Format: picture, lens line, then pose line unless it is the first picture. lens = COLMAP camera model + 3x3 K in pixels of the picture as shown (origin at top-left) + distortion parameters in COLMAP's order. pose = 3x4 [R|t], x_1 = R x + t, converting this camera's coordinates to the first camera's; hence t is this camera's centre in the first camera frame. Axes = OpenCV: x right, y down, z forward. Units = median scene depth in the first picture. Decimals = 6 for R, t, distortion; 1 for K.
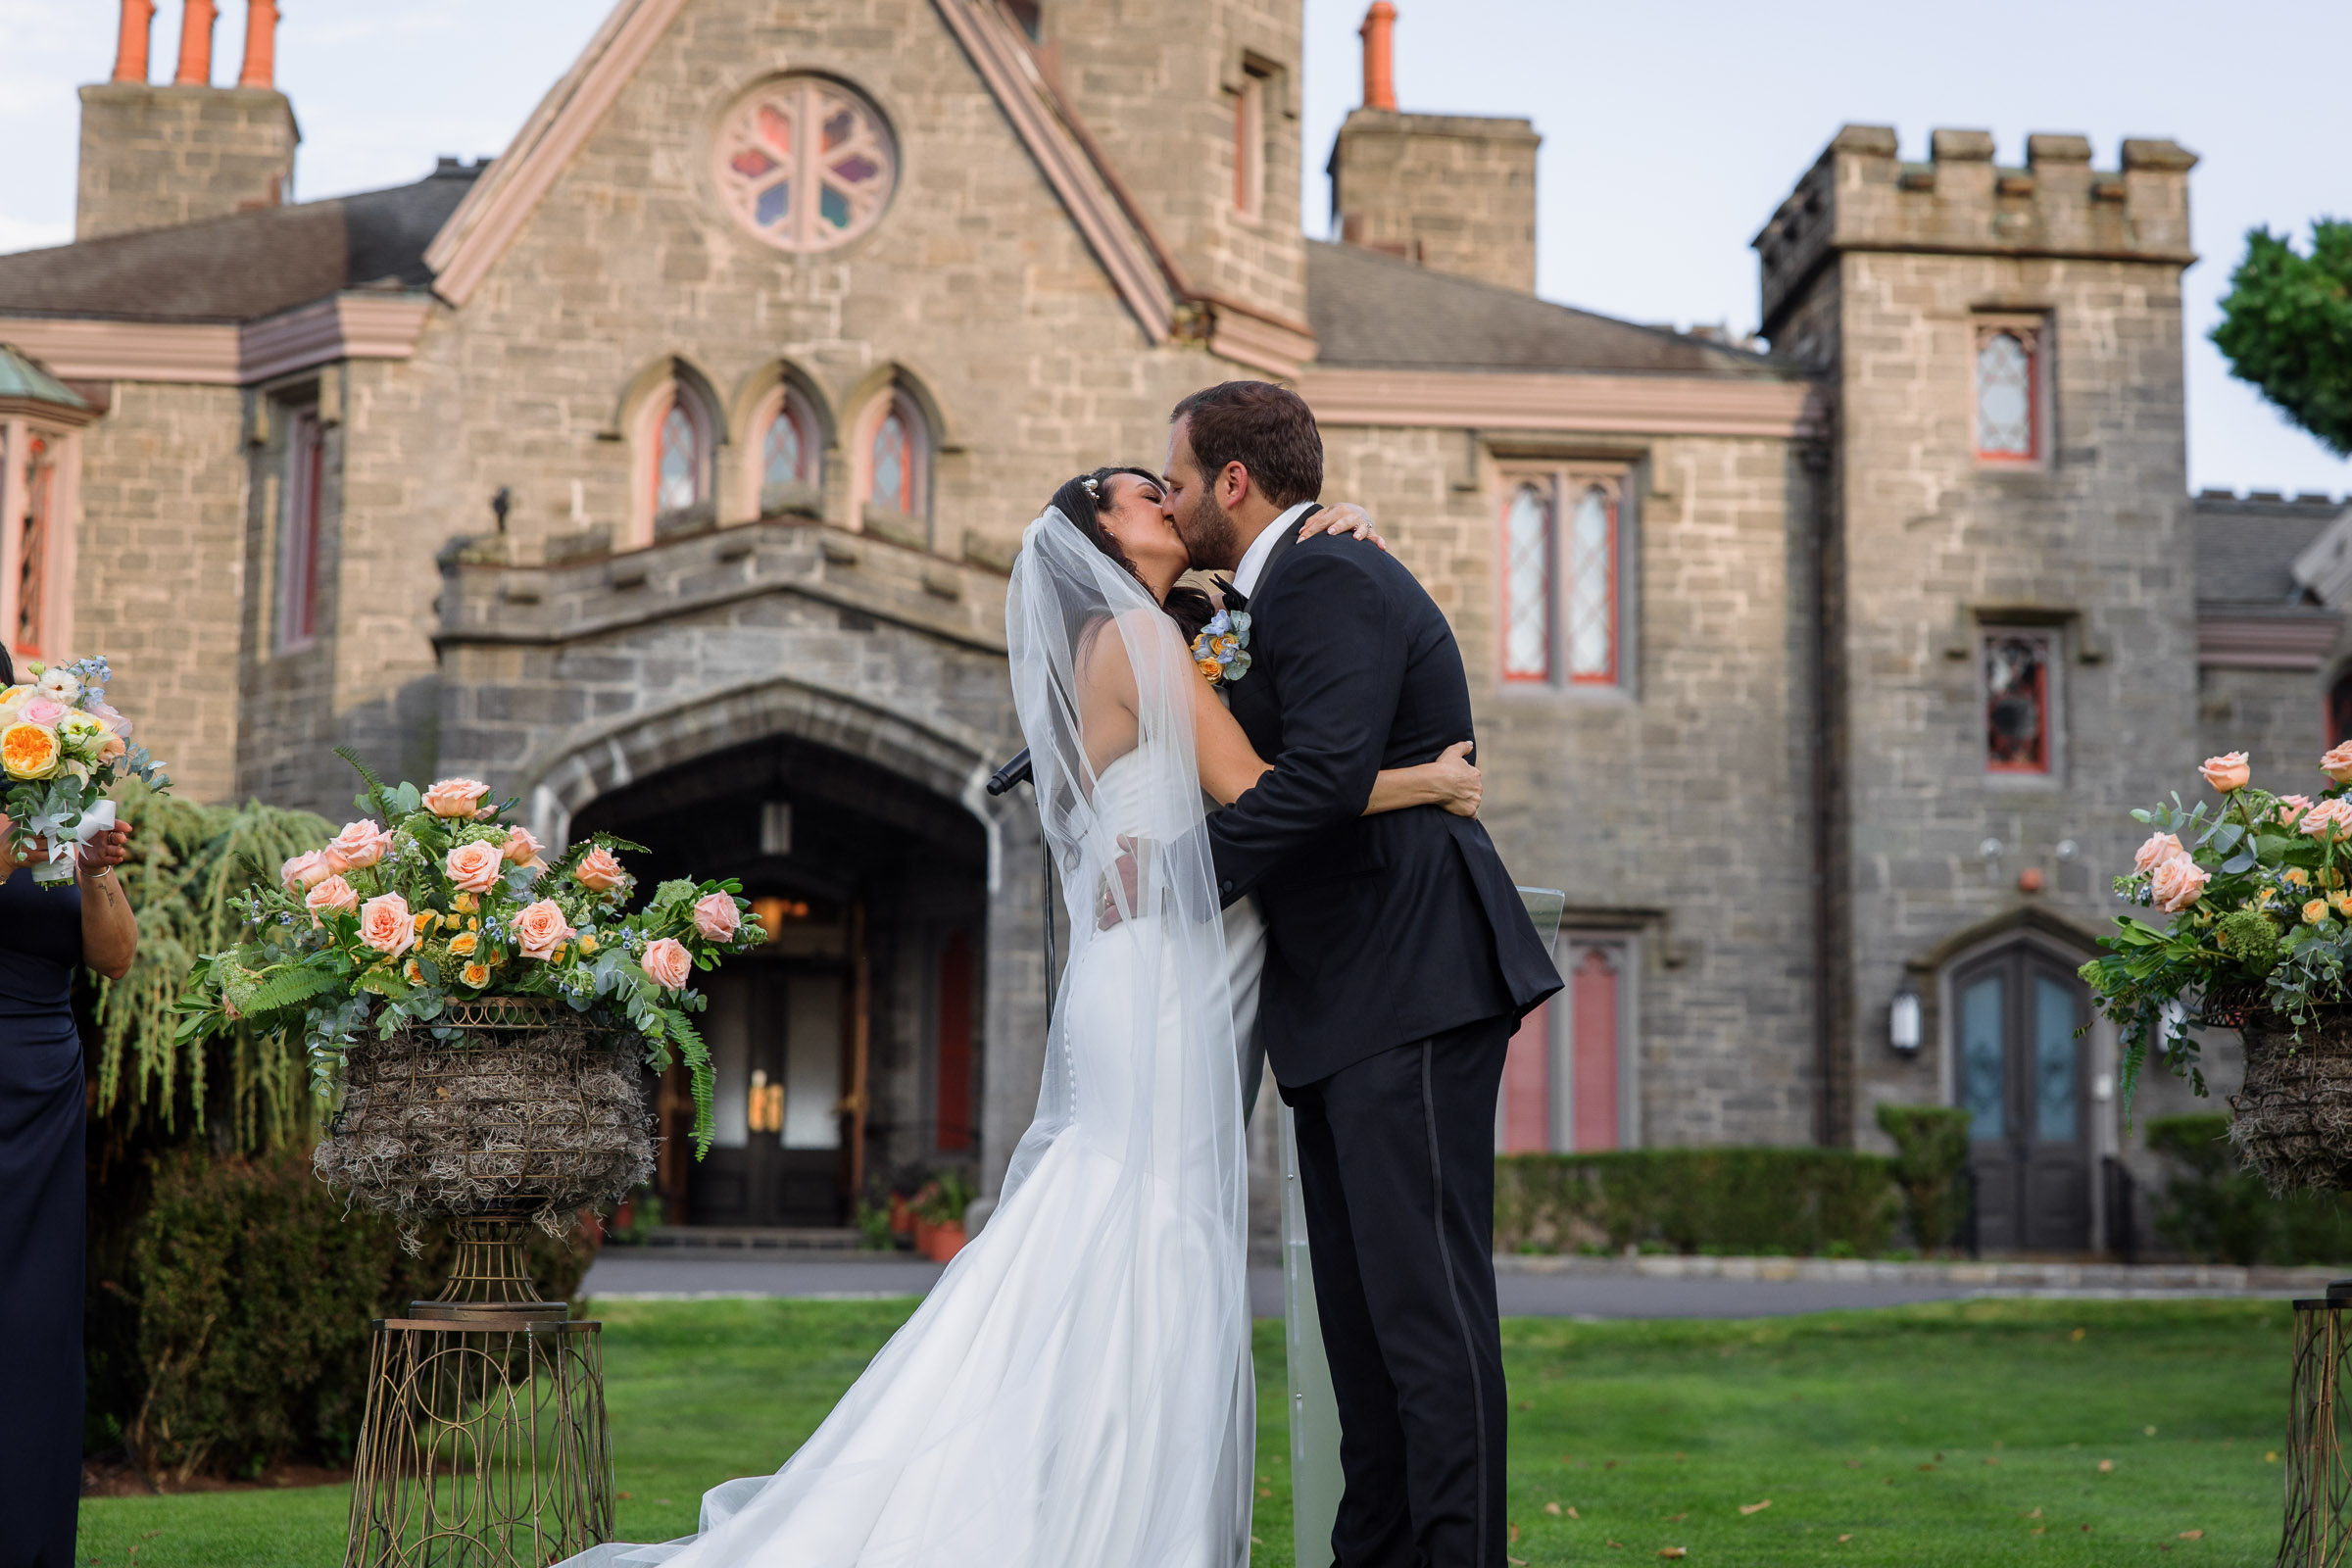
lens RADIAL K [[4413.8, 0, 1173.8], [0, 4413.8, 728.2], [0, 0, 1]] dist [0.037839, -0.135097]
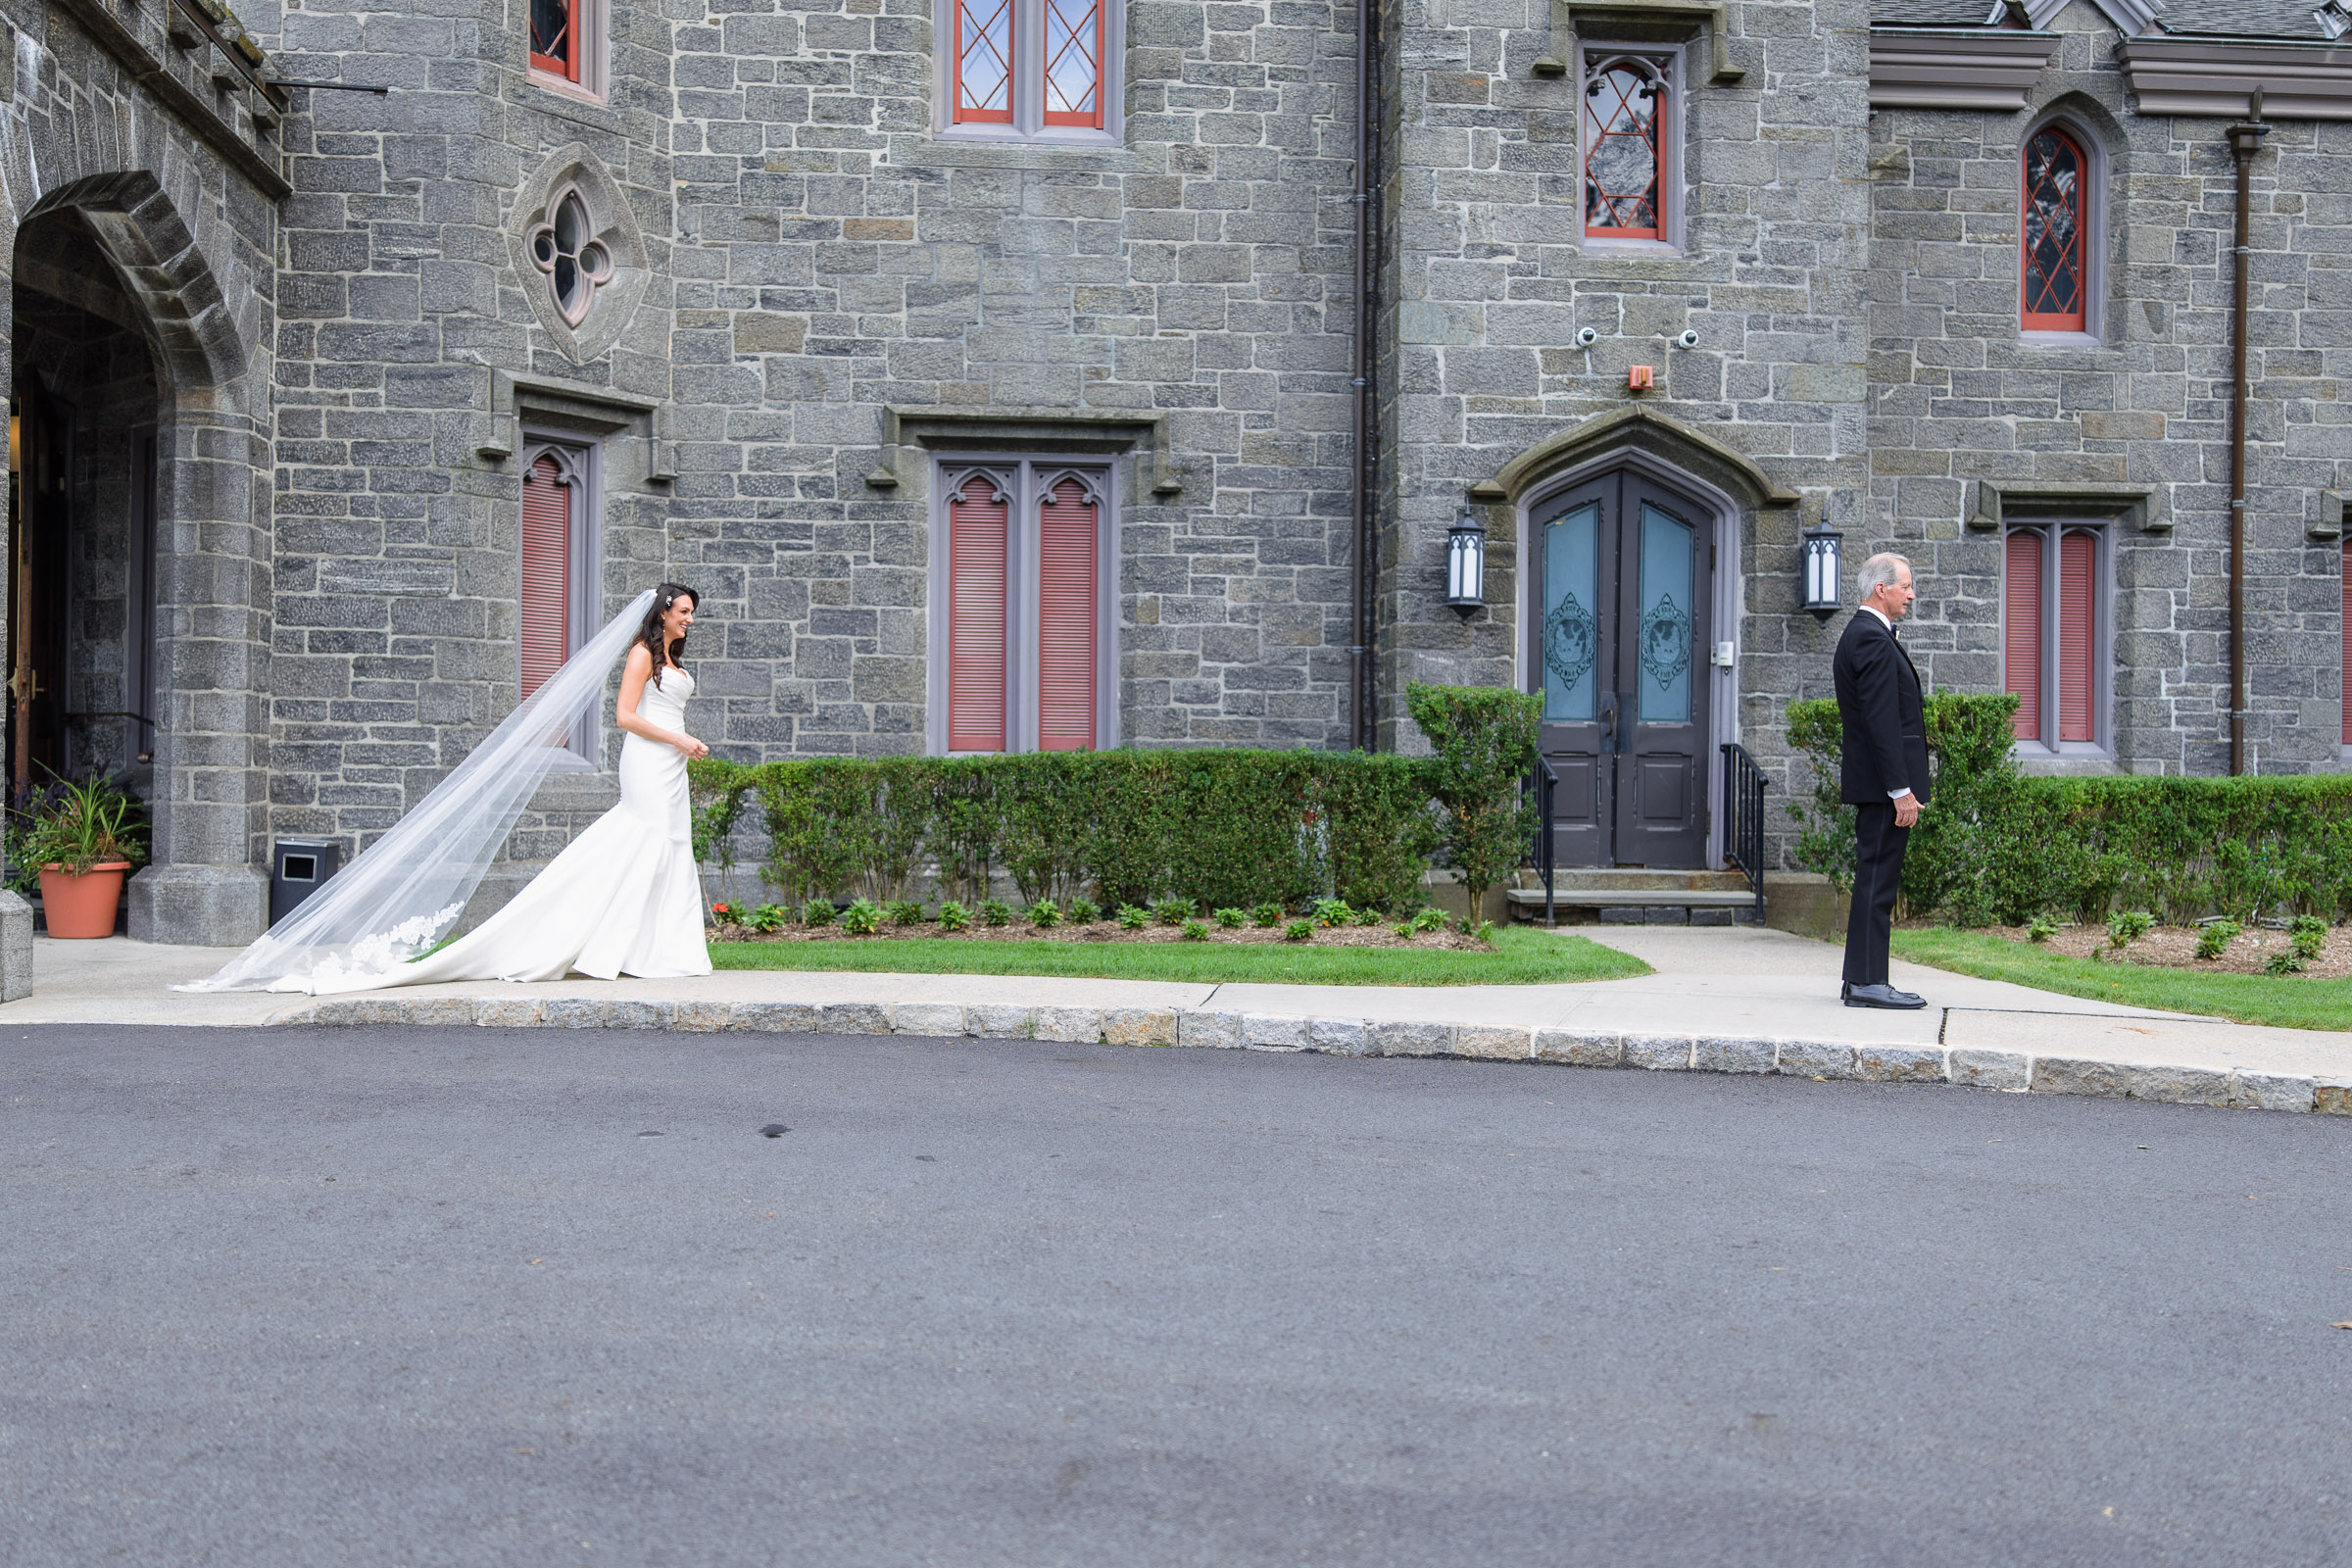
lens RADIAL K [[2348.1, 0, 1176.0], [0, 2348.1, 784.0], [0, 0, 1]] dist [0.009978, 0.005708]
pose [[0.999975, -0.001922, -0.006819, 0.117304], [0.002940, 0.988284, 0.152598, 0.041010], [0.006446, -0.152614, 0.988265, 0.591848]]
